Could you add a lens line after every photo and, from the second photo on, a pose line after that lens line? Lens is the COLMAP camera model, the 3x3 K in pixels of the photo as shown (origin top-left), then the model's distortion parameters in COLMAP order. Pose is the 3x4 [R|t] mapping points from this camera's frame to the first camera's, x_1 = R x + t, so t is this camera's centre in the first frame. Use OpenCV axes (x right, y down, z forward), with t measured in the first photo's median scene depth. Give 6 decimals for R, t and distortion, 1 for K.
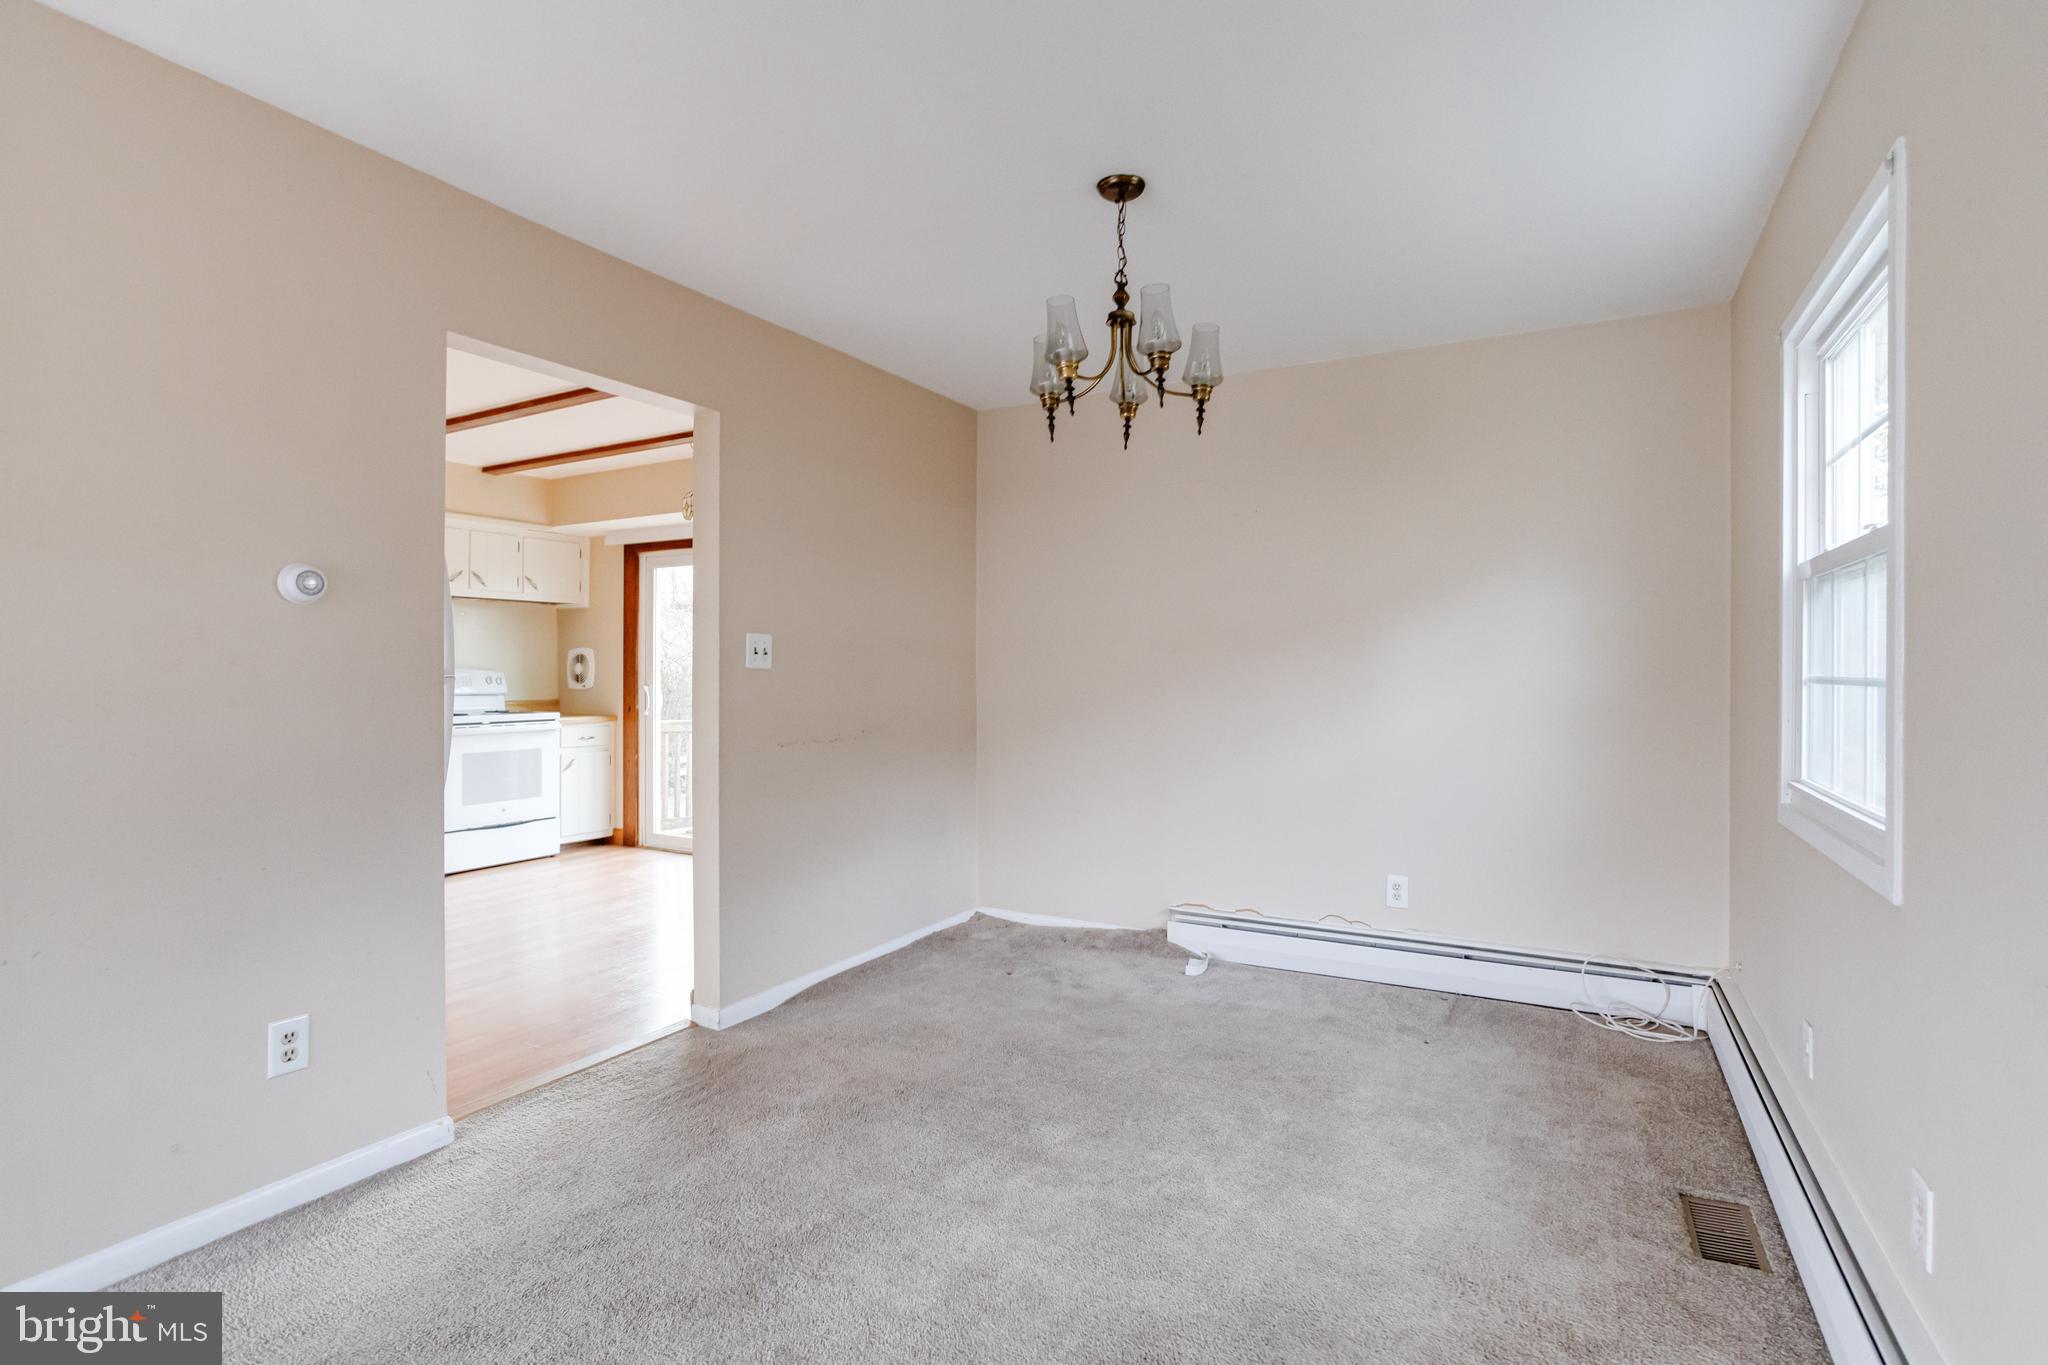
lens RADIAL K [[984.2, 0, 1024.6], [0, 984.2, 675.4], [0, 0, 1]] dist [-0.050826, 0.032016]
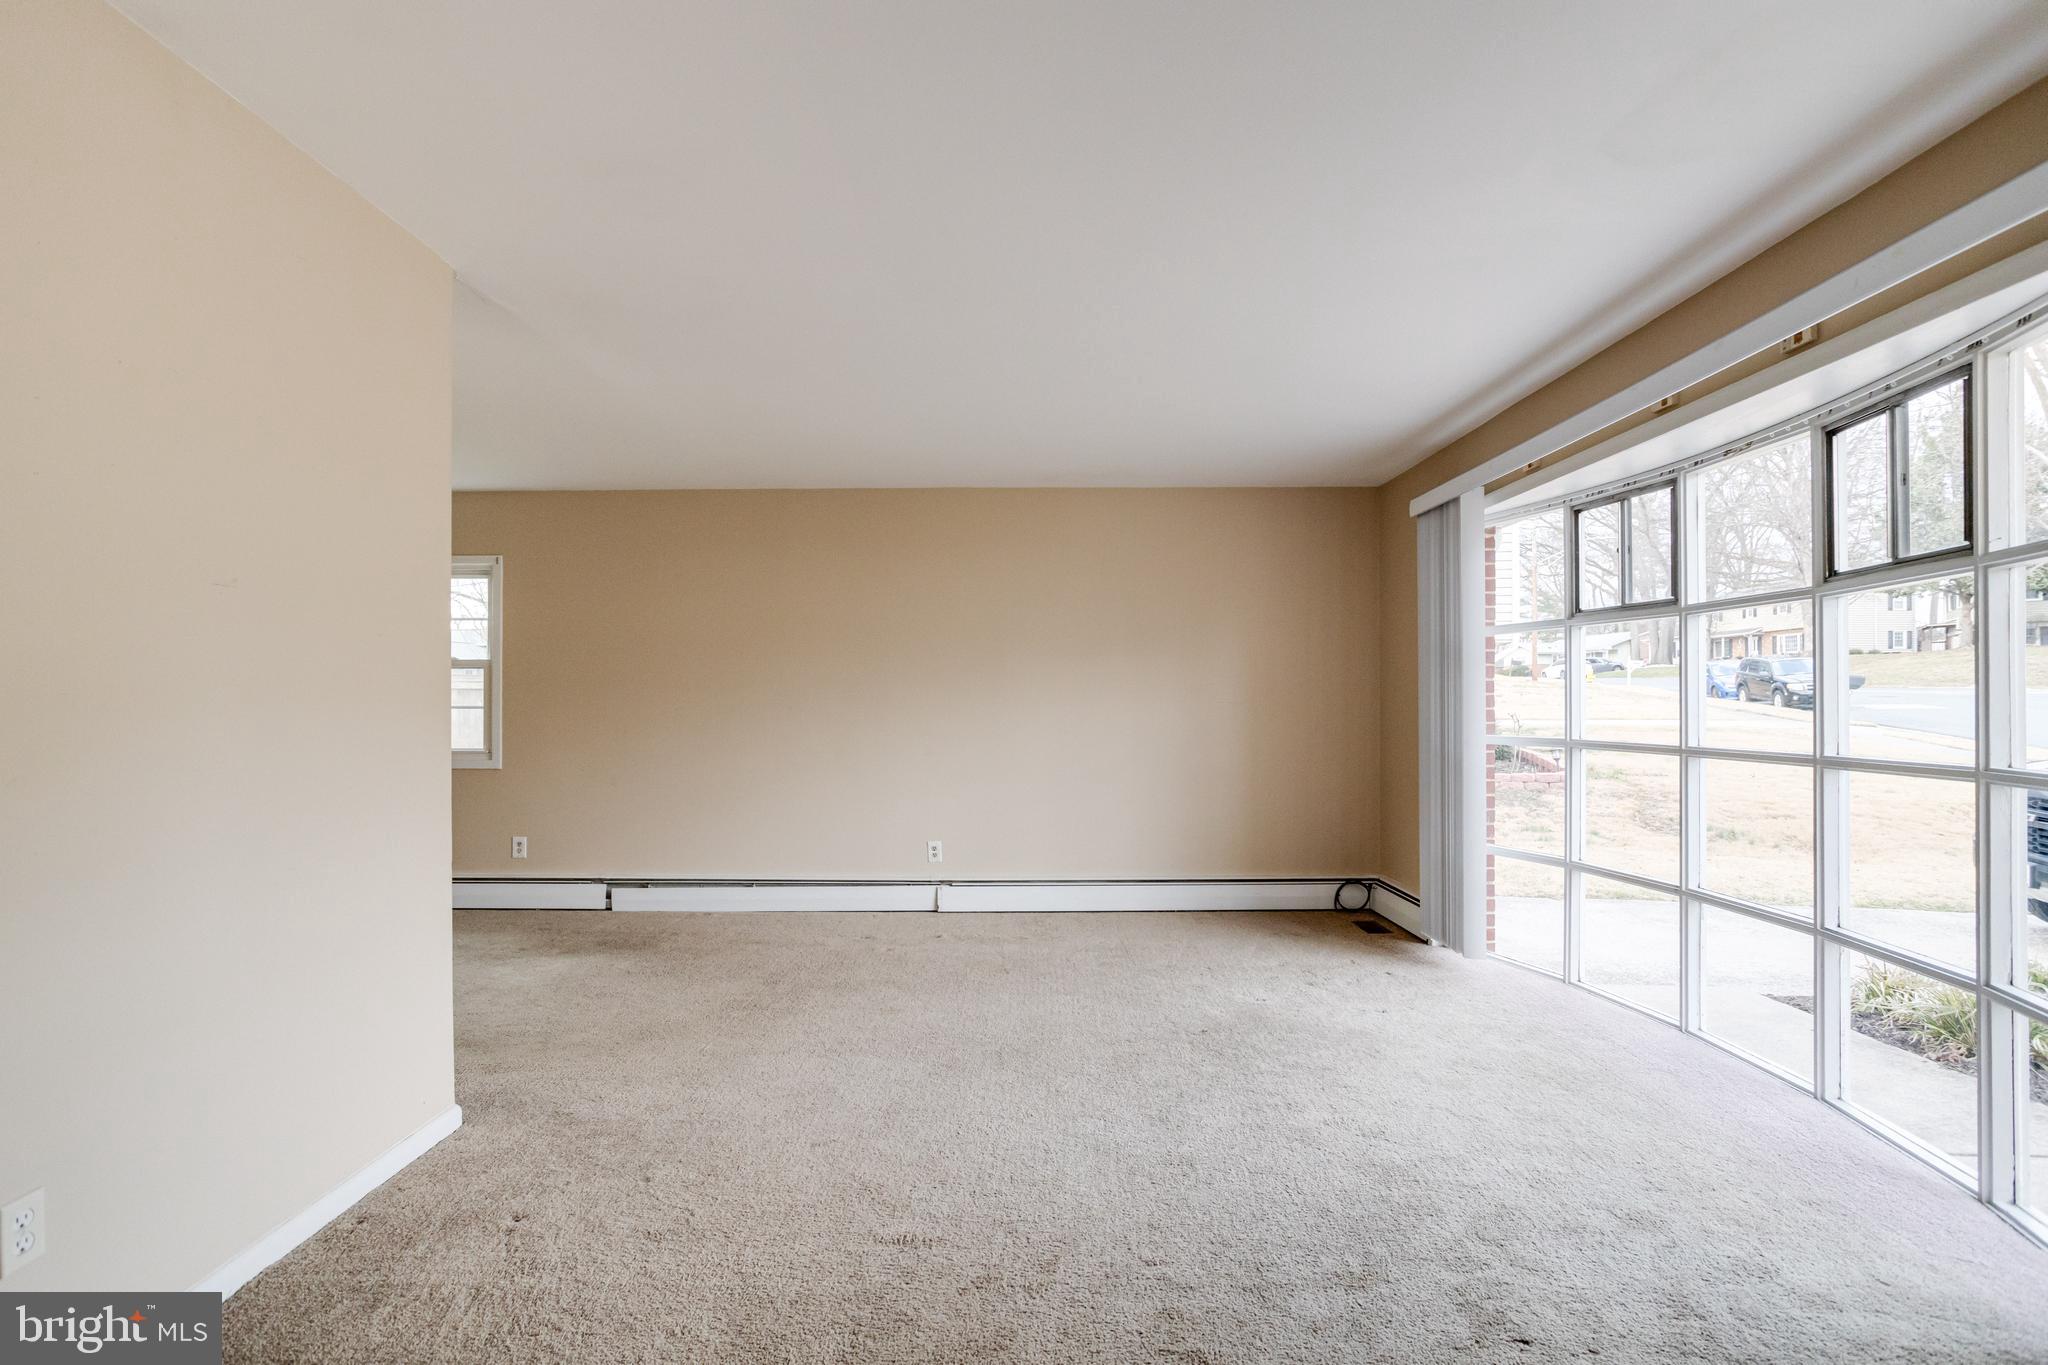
lens RADIAL K [[999.6, 0, 1029.6], [0, 999.6, 691.5], [0, 0, 1]] dist [-0.047546, 0.028278]
pose [[-0.488625, 0.008171, 0.872455, -1.542365], [0.003363, 0.999966, -0.007482, -0.007659], [-0.872487, -0.000722, -0.488636, 0.509819]]
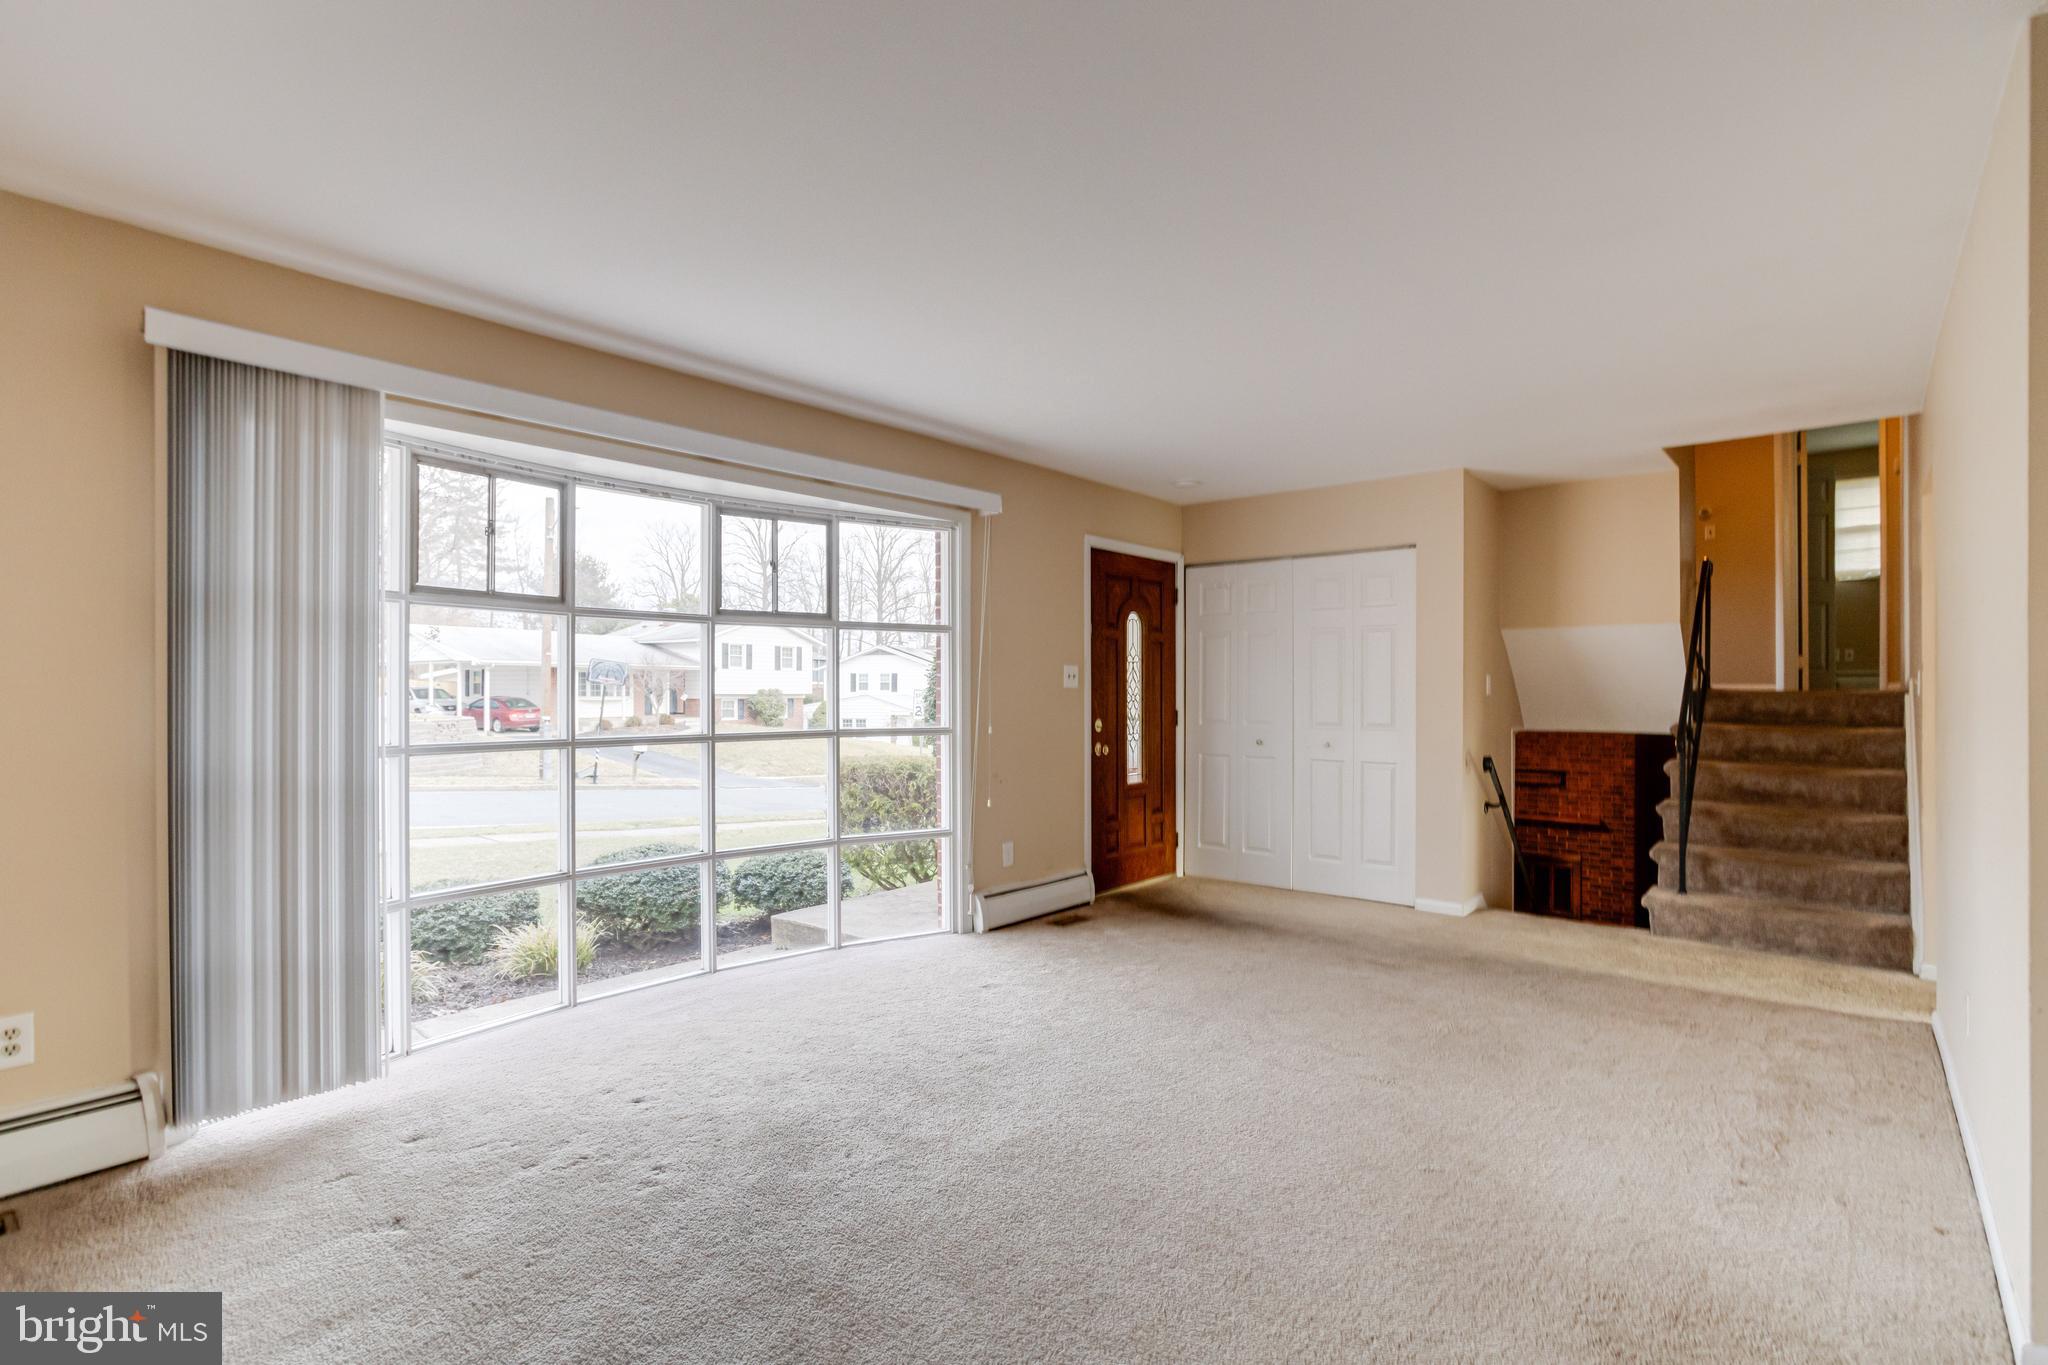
lens RADIAL K [[986.9, 0, 1023.7], [0, 986.9, 691.1], [0, 0, 1]] dist [-0.043743, 0.023349]
pose [[-0.196267, -0.000648, -0.980550, 0.054742], [-0.004042, 0.999992, 0.000148, -0.011008], [0.980542, 0.003992, -0.196268, 0.097587]]
